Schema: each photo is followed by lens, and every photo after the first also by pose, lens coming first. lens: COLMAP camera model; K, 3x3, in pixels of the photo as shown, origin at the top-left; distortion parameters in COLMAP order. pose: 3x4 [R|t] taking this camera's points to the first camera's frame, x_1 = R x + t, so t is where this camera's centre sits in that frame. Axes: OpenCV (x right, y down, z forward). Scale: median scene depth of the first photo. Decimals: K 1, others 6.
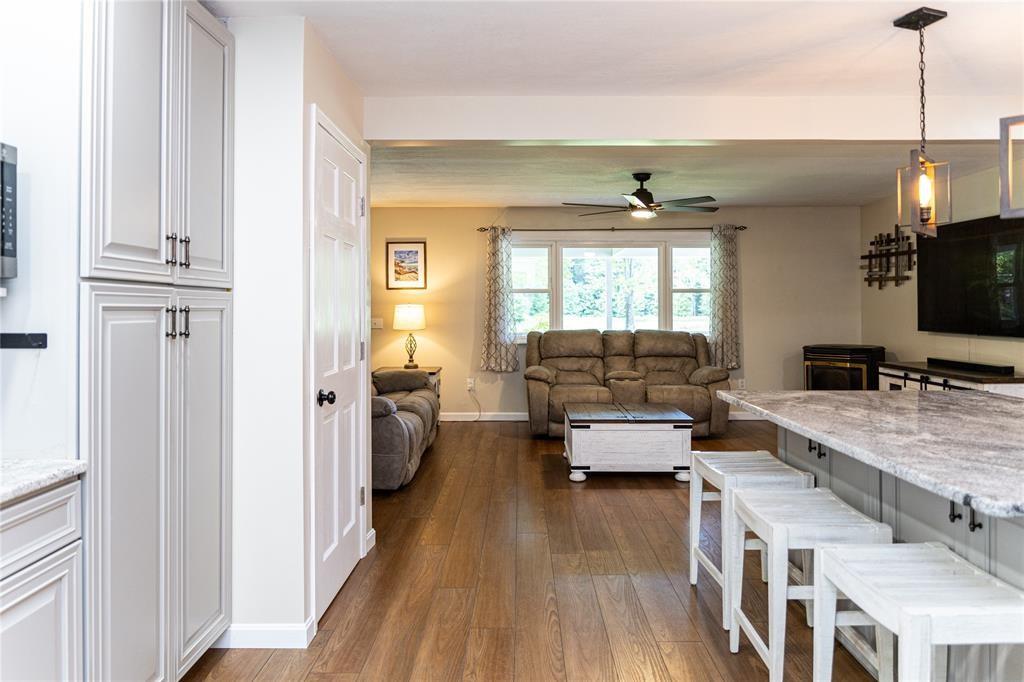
lens RADIAL K [[713.6, 0, 513.5], [0, 713.6, 292.5], [0, 0, 1]] dist [-0.003475, -0.000861]
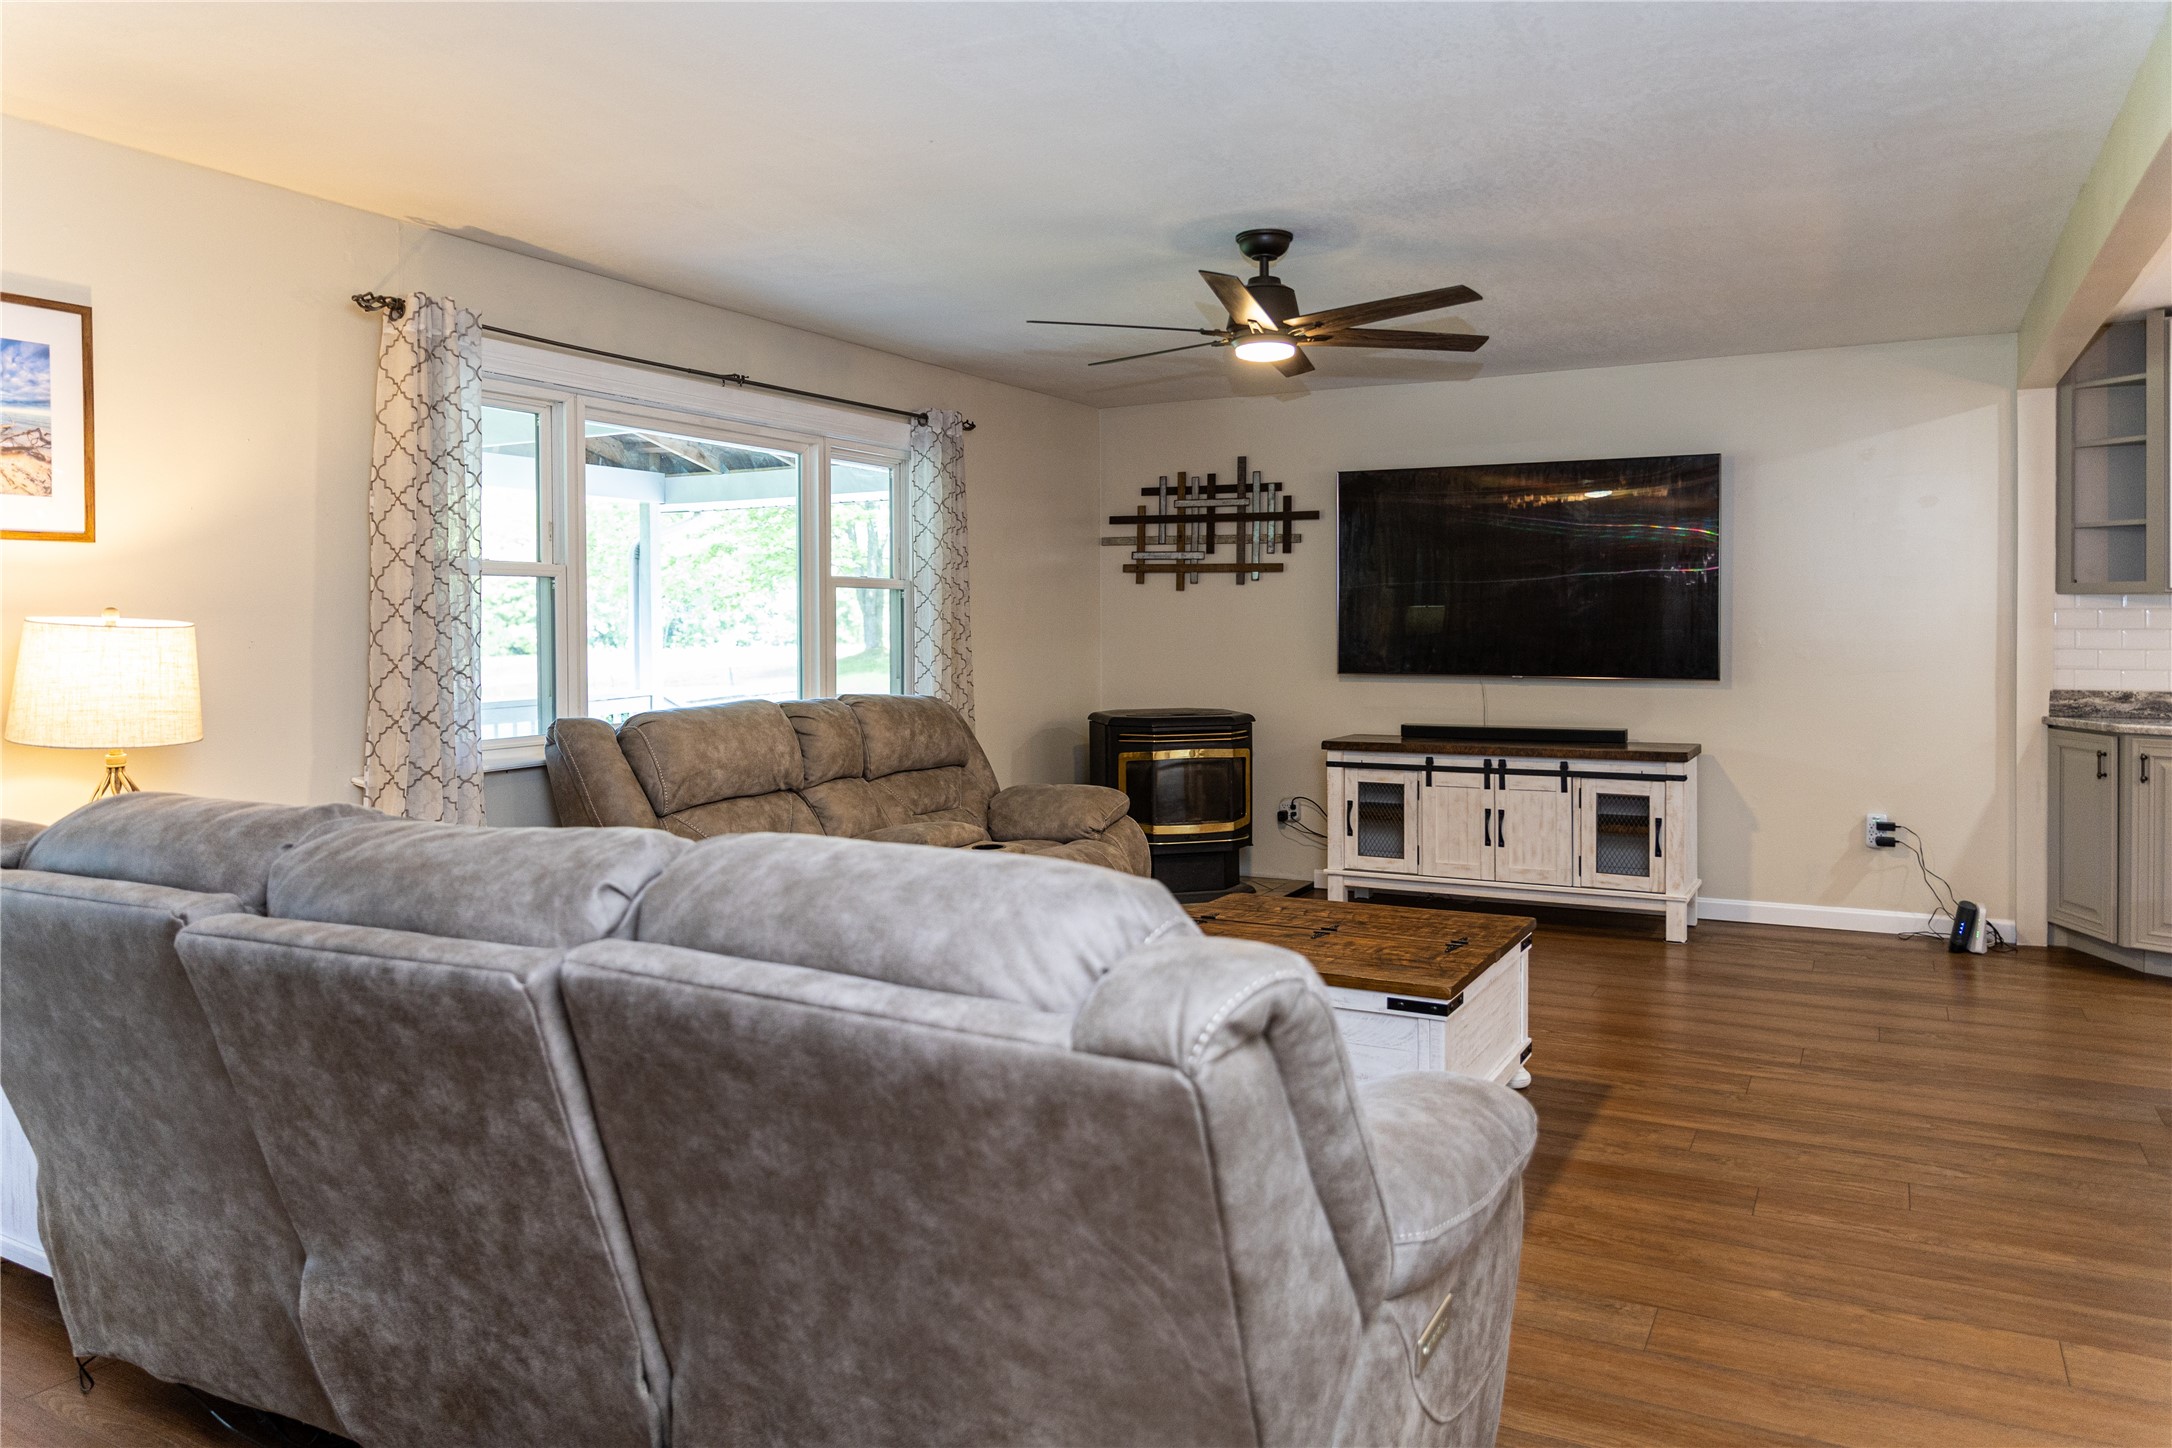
lens RADIAL K [[1477.0, 0, 1089.4], [0, 1477.0, 659.5], [0, 0, 1]] dist [-0.003576, -0.000355]
pose [[0.478626, -0.019676, 0.877798, -0.396378], [-0.011872, 0.999512, 0.028877, 0.014801], [-0.877938, -0.024243, 0.478159, 0.610073]]
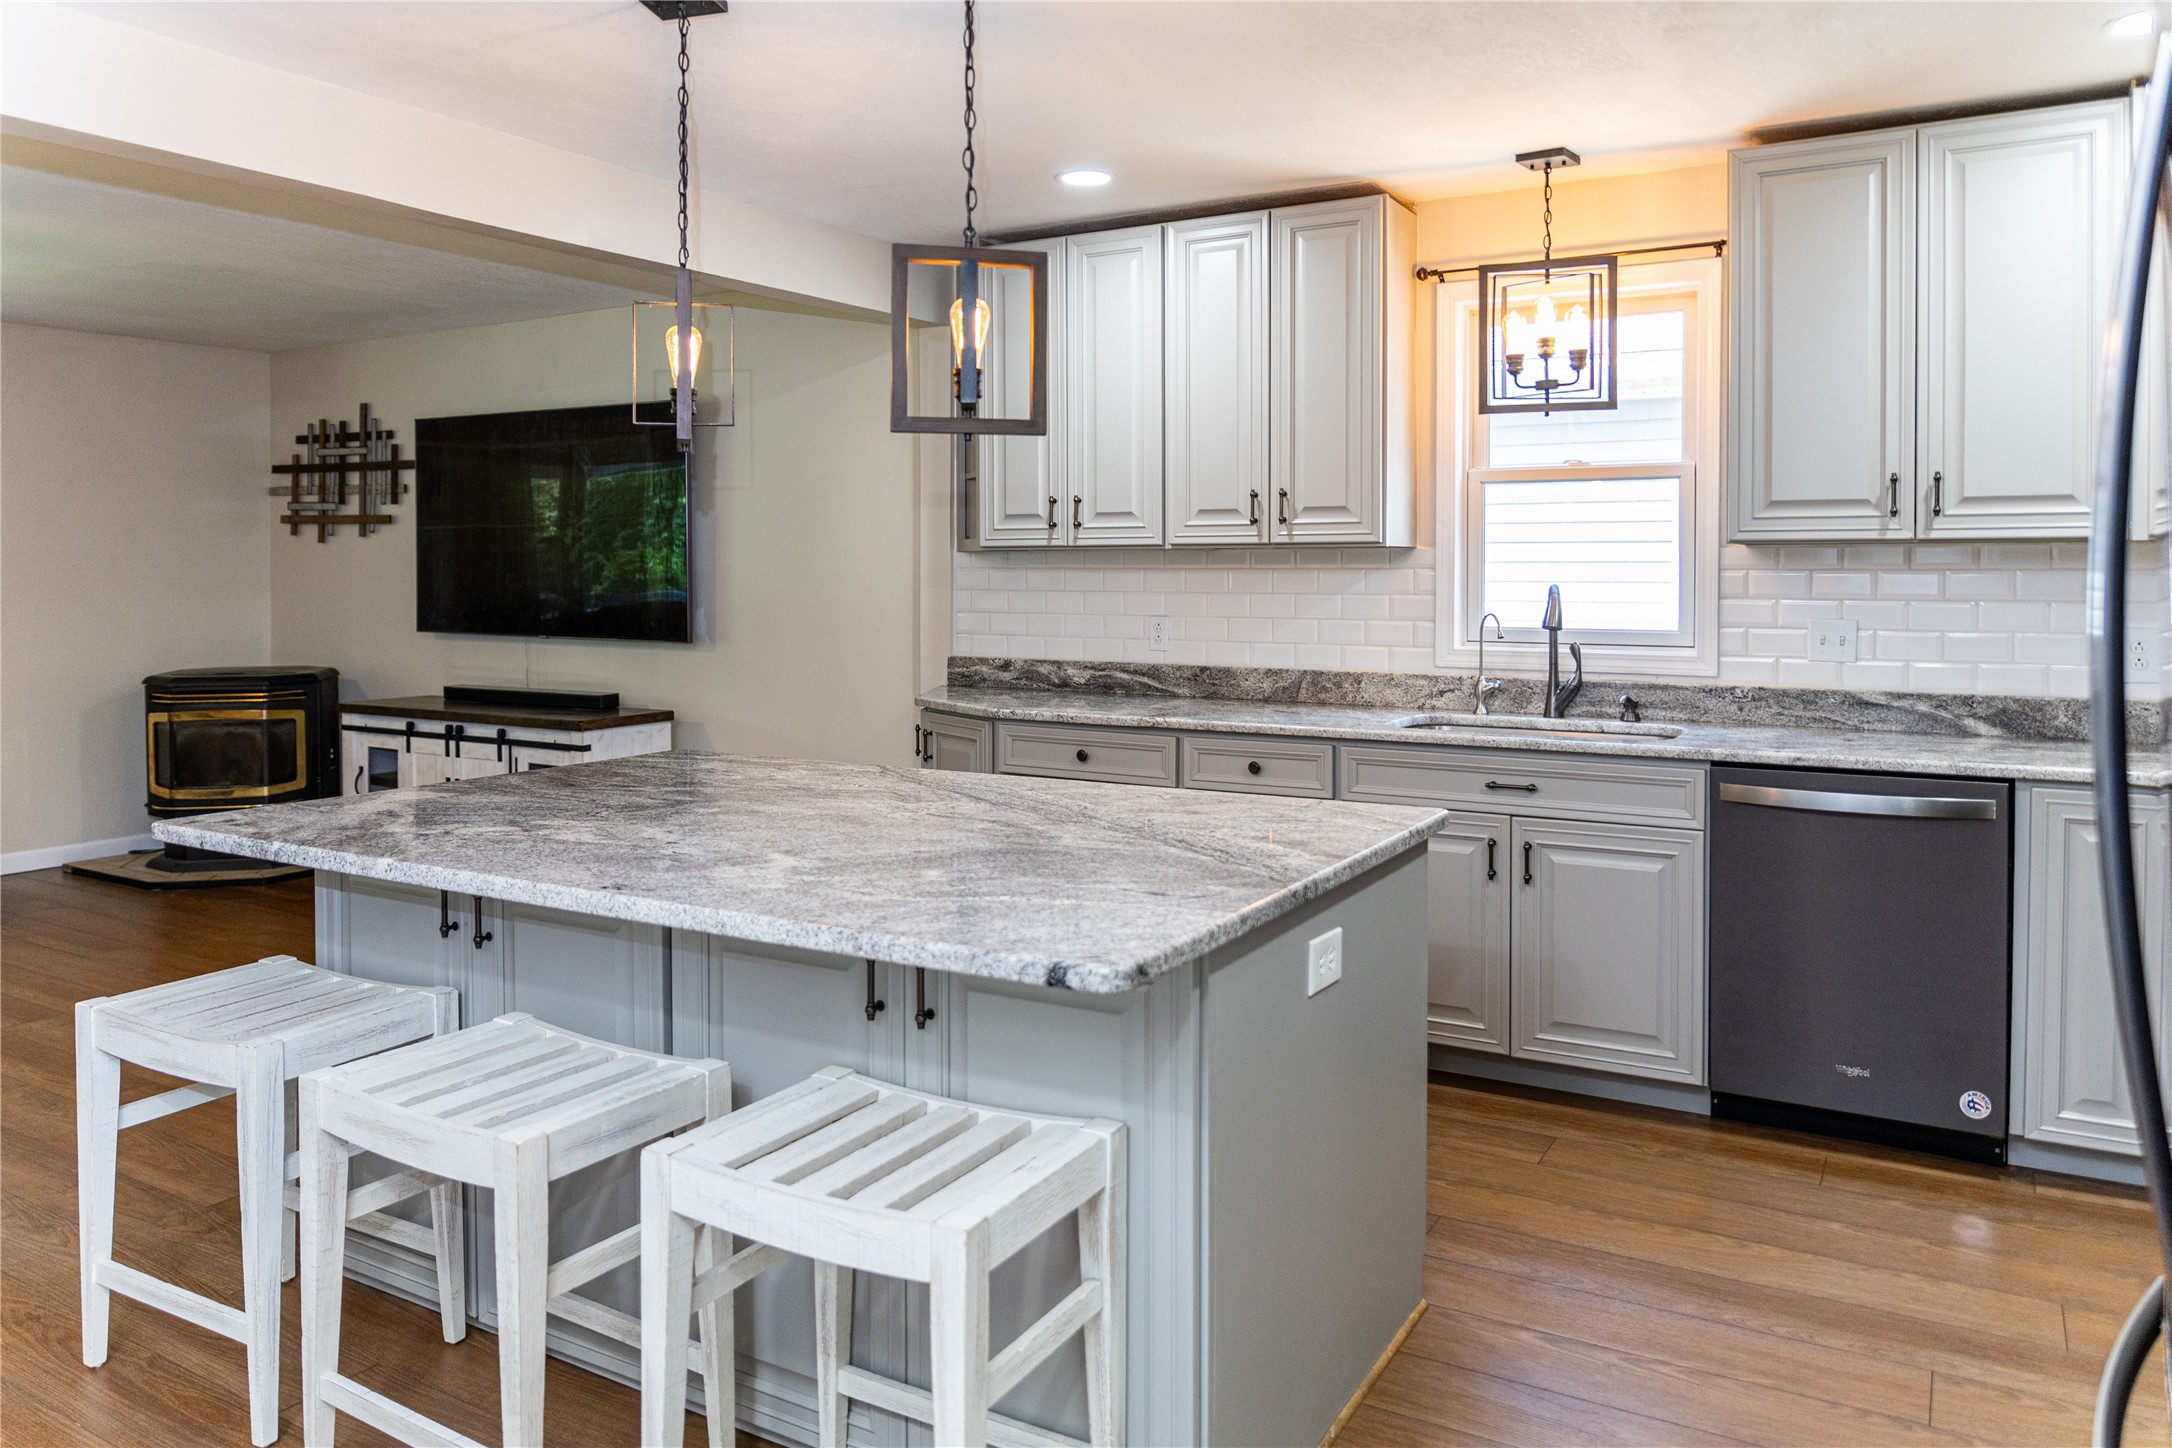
lens RADIAL K [[1513.8, 0, 1086.8], [0, 1513.8, 582.1], [0, 0, 1]] dist [-0.005362, -0.002710]
pose [[0.515261, -0.007348, 0.857002, -0.063681], [-0.014970, 0.999734, 0.017572, -0.003428], [-0.856903, -0.021884, 0.515013, 0.088547]]
